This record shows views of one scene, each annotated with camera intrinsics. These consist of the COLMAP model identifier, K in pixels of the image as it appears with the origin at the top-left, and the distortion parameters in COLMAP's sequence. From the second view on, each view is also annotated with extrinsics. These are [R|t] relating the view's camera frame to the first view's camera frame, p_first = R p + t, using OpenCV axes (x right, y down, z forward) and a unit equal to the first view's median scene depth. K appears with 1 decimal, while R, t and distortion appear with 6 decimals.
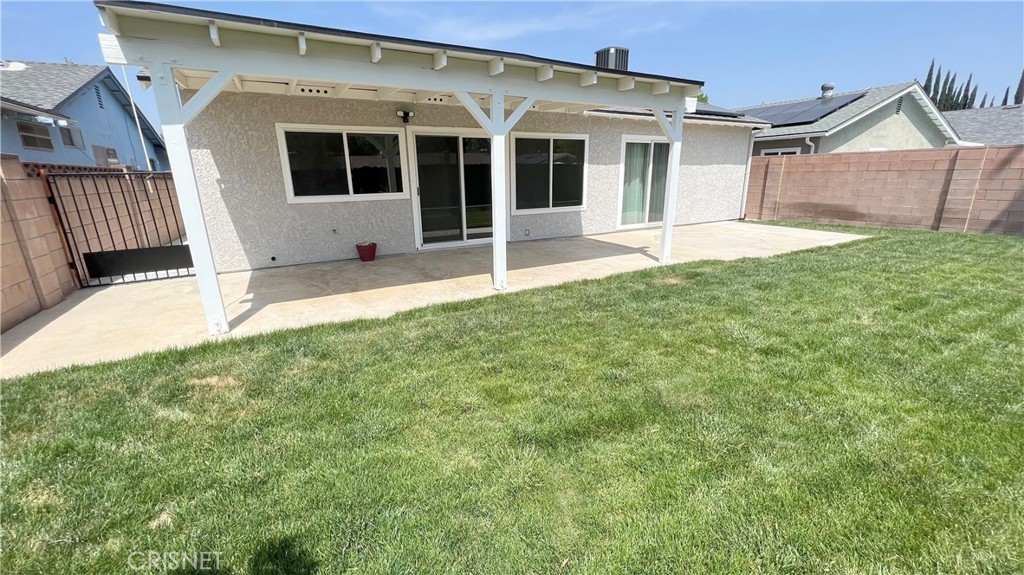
lens RADIAL K [[408.9, 0, 516.9], [0, 408.9, 282.7], [0, 0, 1]] dist [-0.002776, 0.000222]
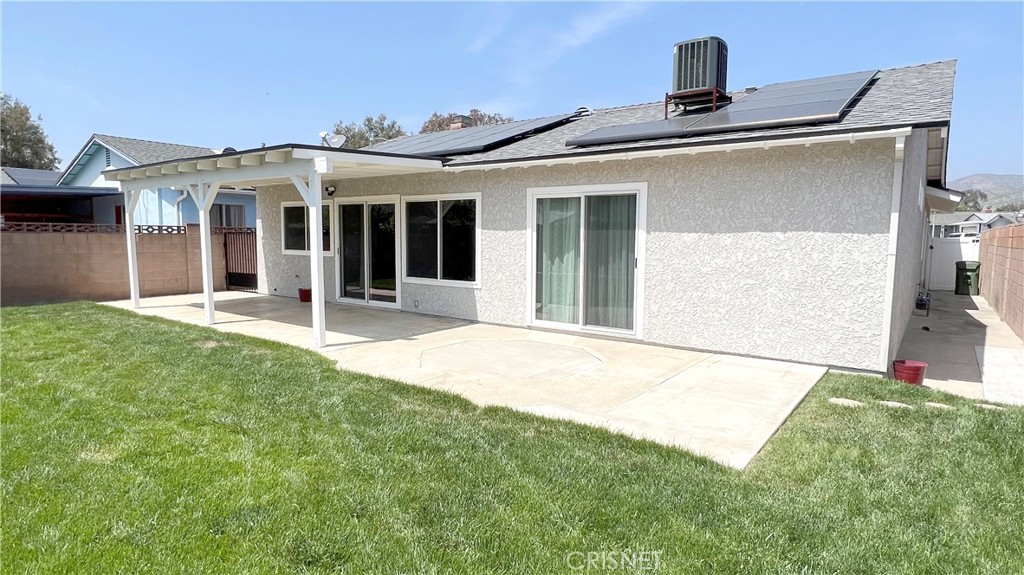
lens RADIAL K [[585.7, 0, 511.4], [0, 585.7, 287.5], [0, 0, 1]] dist [-0.002012, -0.003025]
pose [[0.406725, 0.094286, -0.908672, 1.242297], [-0.259482, 0.965616, -0.015951, -0.187940], [0.875925, 0.242272, 0.417206, 0.638663]]
